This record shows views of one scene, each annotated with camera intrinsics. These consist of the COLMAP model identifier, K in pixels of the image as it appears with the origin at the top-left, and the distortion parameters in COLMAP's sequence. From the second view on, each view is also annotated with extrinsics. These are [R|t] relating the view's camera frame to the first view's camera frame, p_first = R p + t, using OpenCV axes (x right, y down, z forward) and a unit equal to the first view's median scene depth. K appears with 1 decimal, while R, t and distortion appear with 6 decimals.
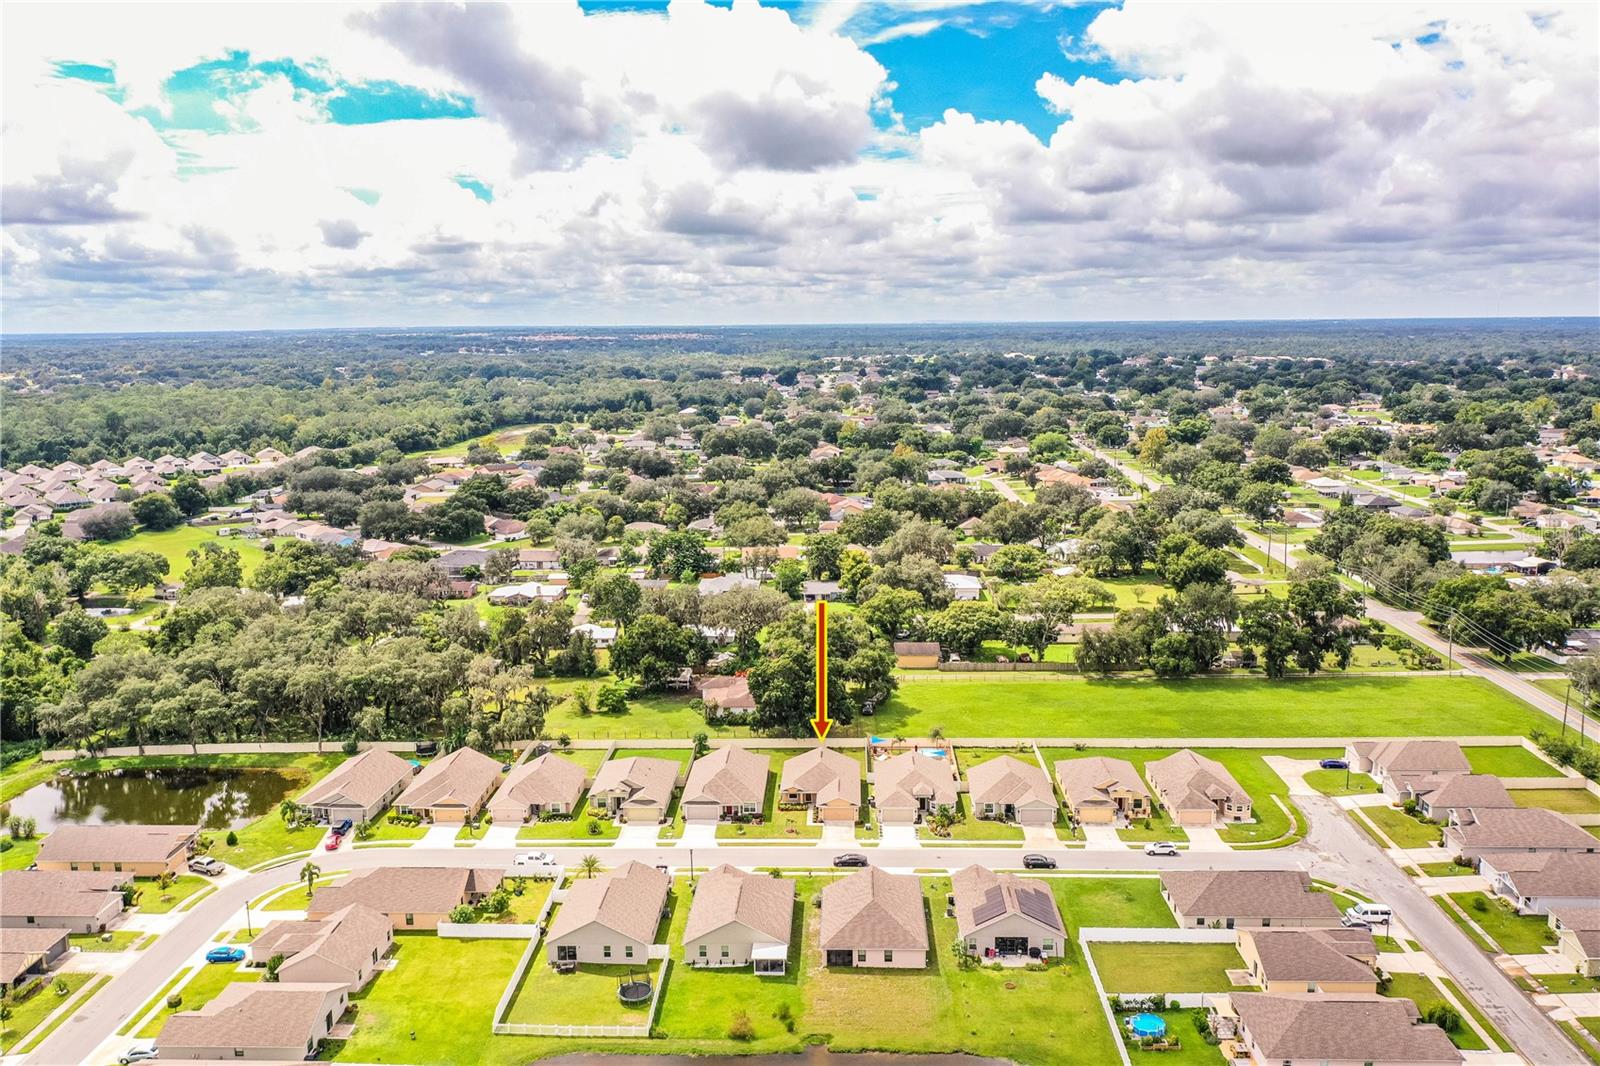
lens RADIAL K [[1259.1, 0, 800.0], [0, 1259.1, 533.0], [0, 0, 1]] dist [-0.001620, 0.003786]
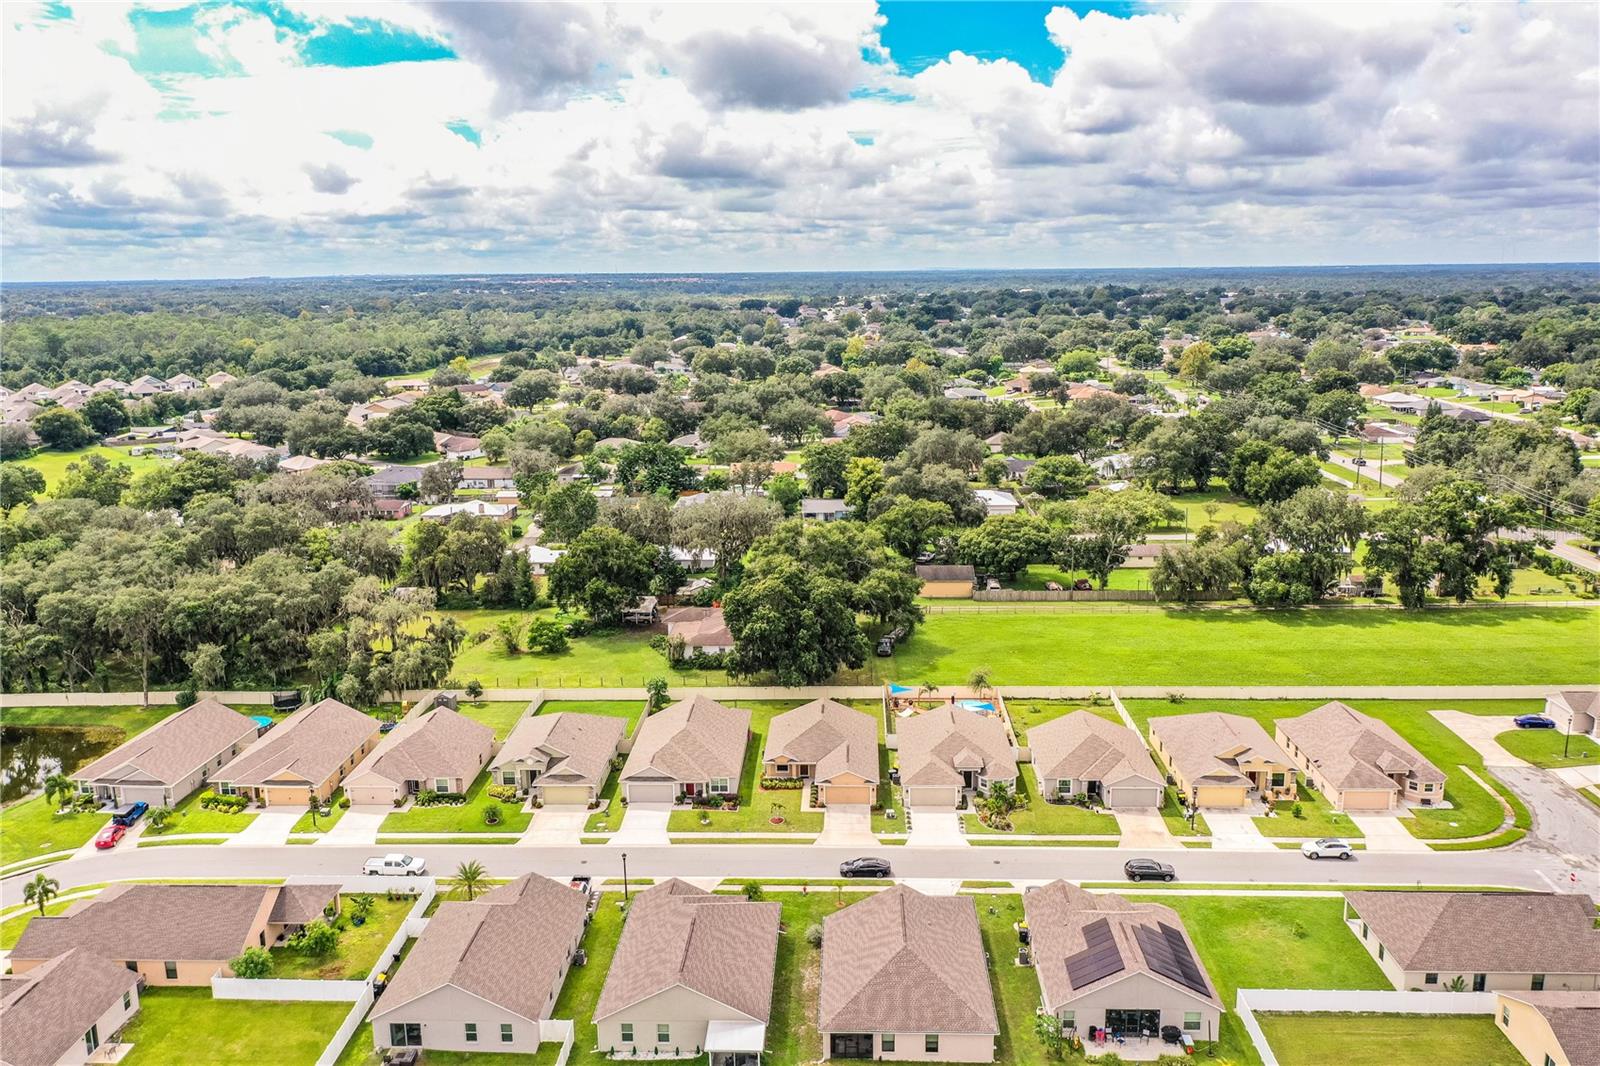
lens RADIAL K [[1259.1, 0, 800.0], [0, 1259.1, 533.0], [0, 0, 1]] dist [-0.001620, 0.003786]
pose [[0.999996, -0.000448, -0.002705, 0.004696], [0.000554, 0.999223, 0.039407, 0.036926], [0.002685, -0.039408, 0.999220, 0.222977]]
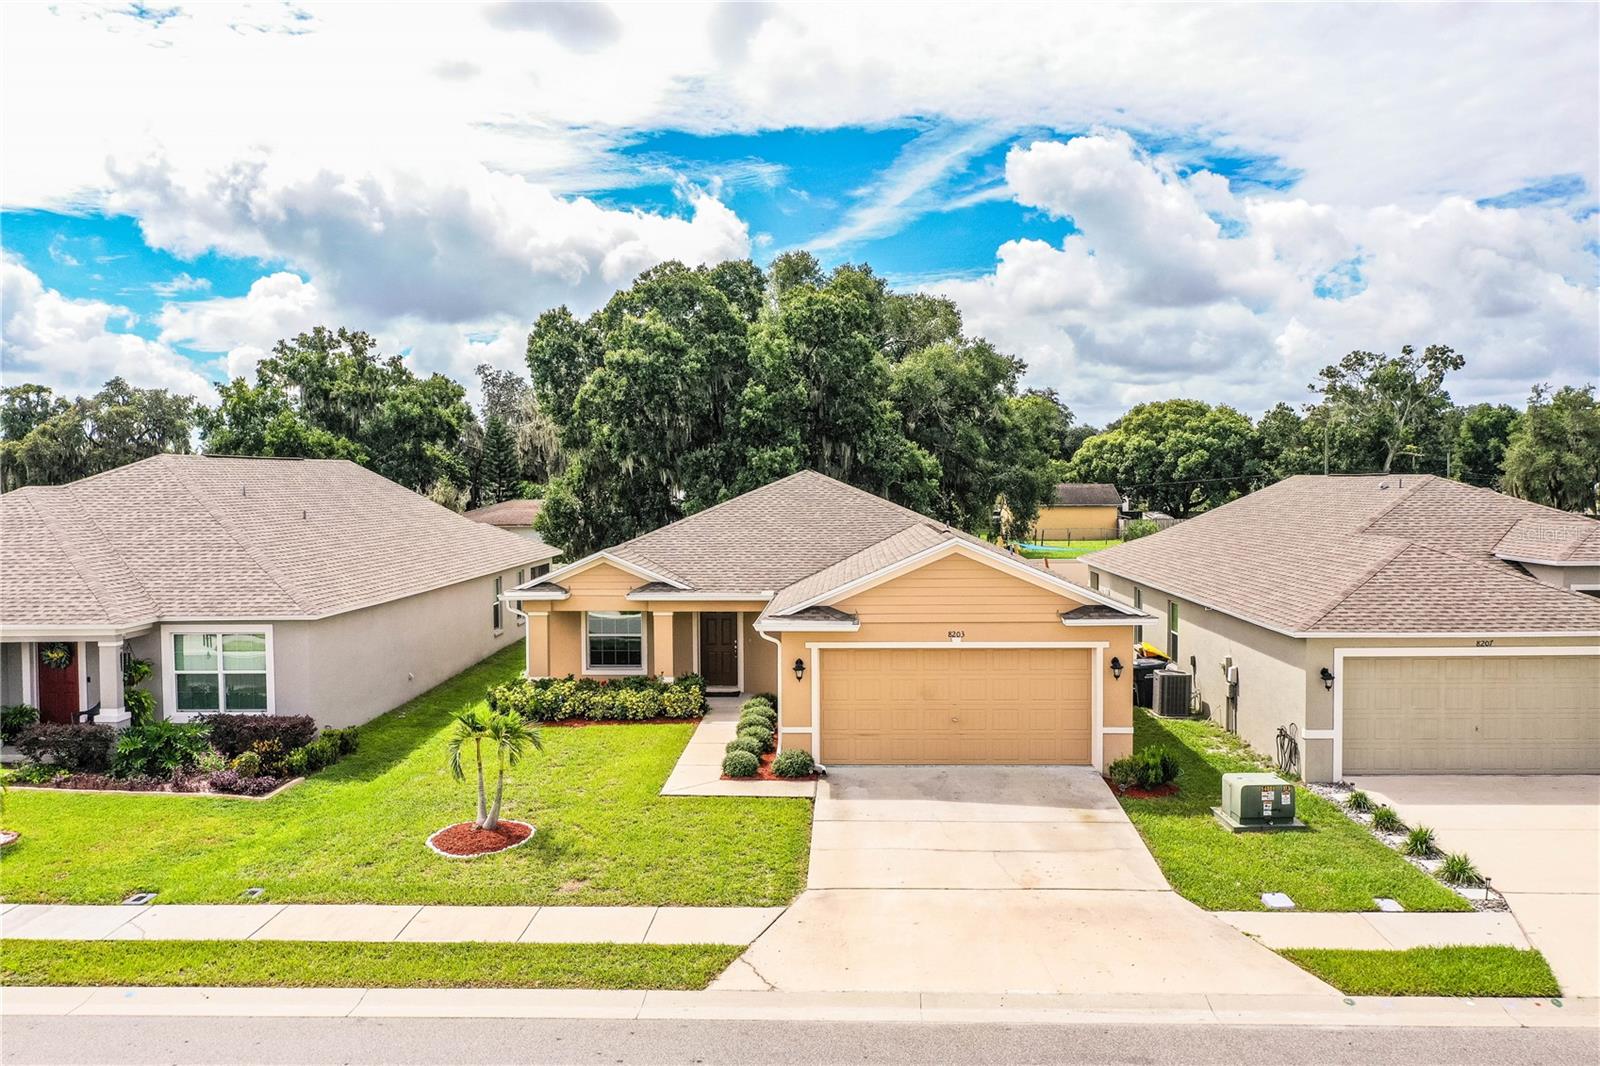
lens RADIAL K [[1260.5, 0, 800.0], [0, 1260.5, 533.0], [0, 0, 1]] dist [-0.004897, 0.000487]
pose [[0.999983, 0.004929, 0.003006, 0.011559], [-0.004506, 0.991817, -0.127584, 0.157718], [-0.003610, 0.127569, 0.991823, 0.628398]]
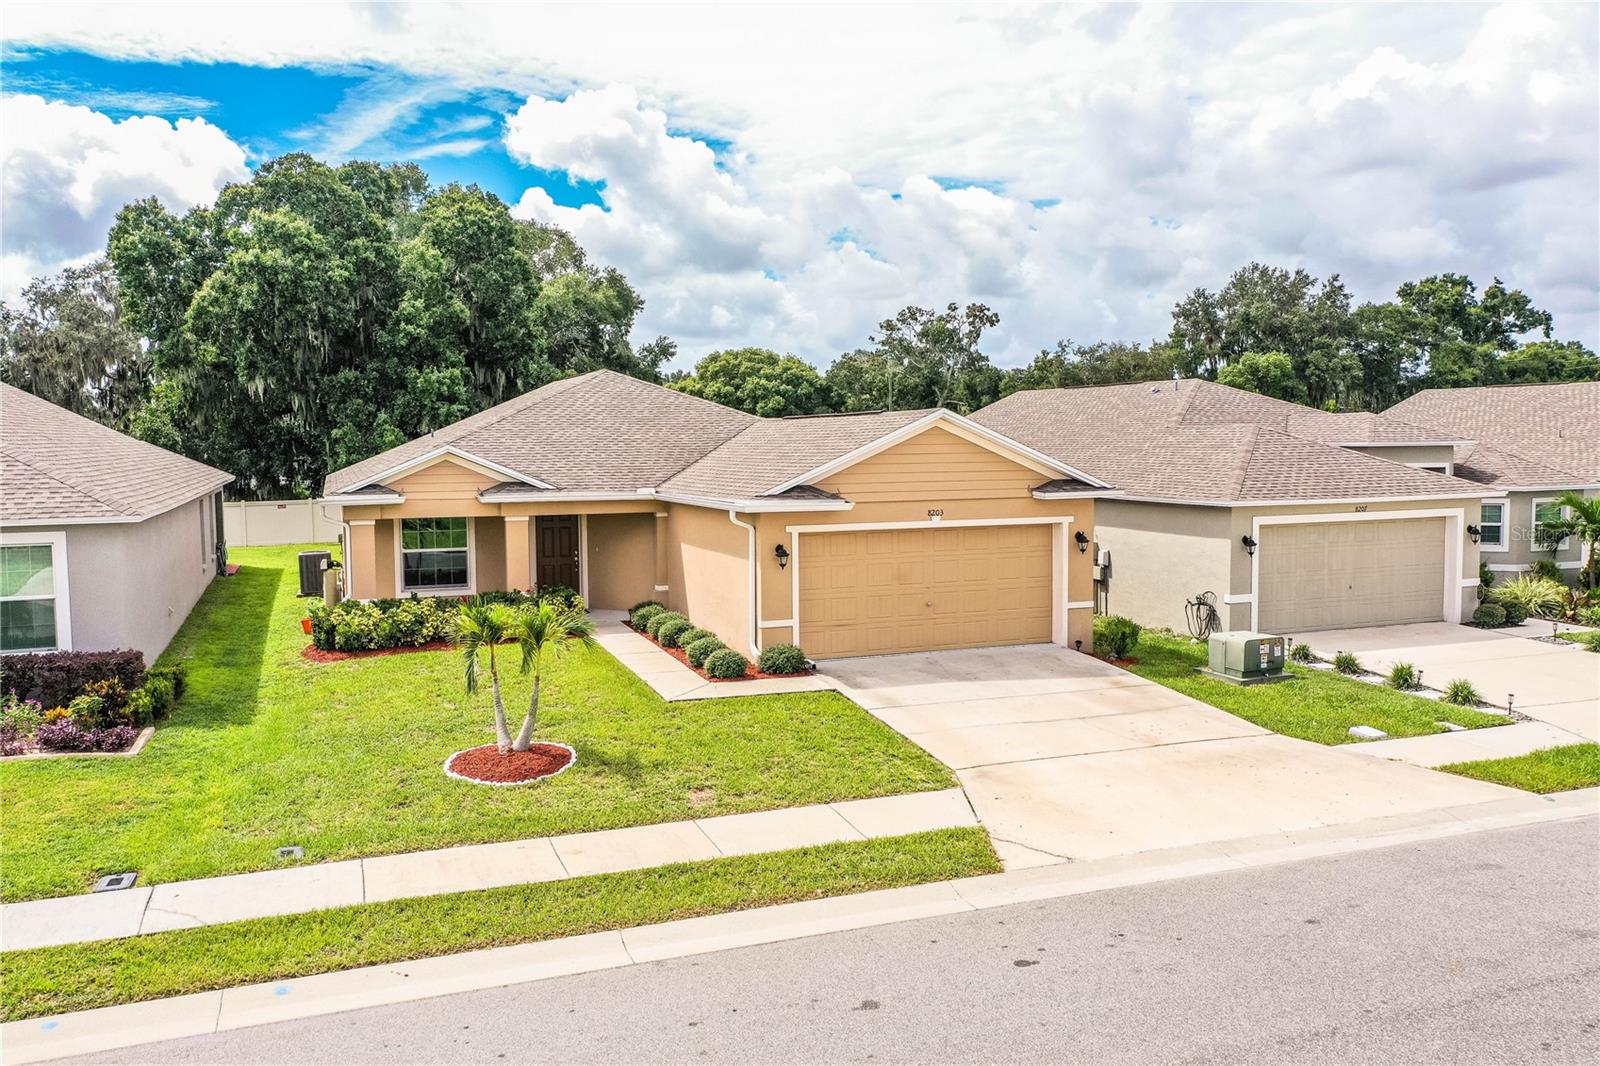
lens RADIAL K [[1259.1, 0, 800.0], [0, 1259.1, 533.0], [0, 0, 1]] dist [-0.001620, 0.003786]
pose [[0.921394, -0.024649, 0.387847, -0.015110], [0.063090, 0.994235, -0.086693, 0.161110], [-0.383474, 0.104348, 0.917638, 0.642219]]
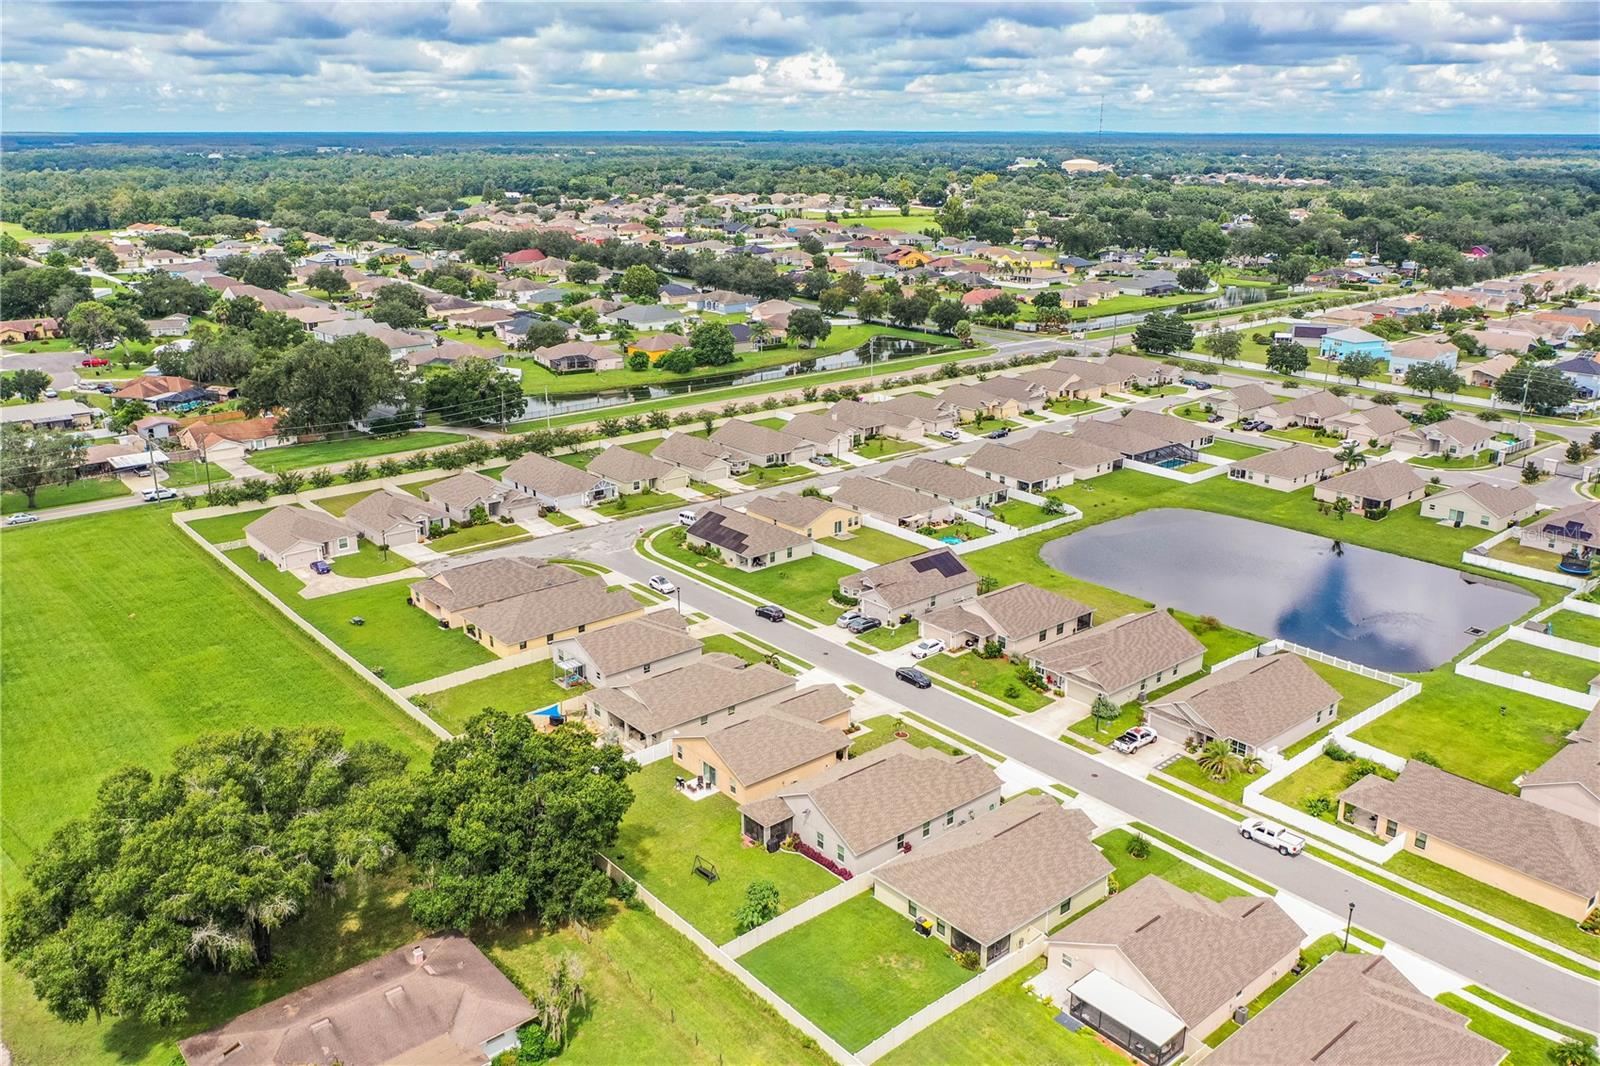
lens RADIAL K [[1259.1, 0, 800.0], [0, 1259.1, 533.0], [0, 0, 1]] dist [-0.001620, 0.003786]
pose [[-0.676145, -0.216144, 0.704350, -0.307174], [0.129152, 0.906426, 0.402134, -0.107835], [-0.725360, 0.362869, -0.584960, 0.985718]]
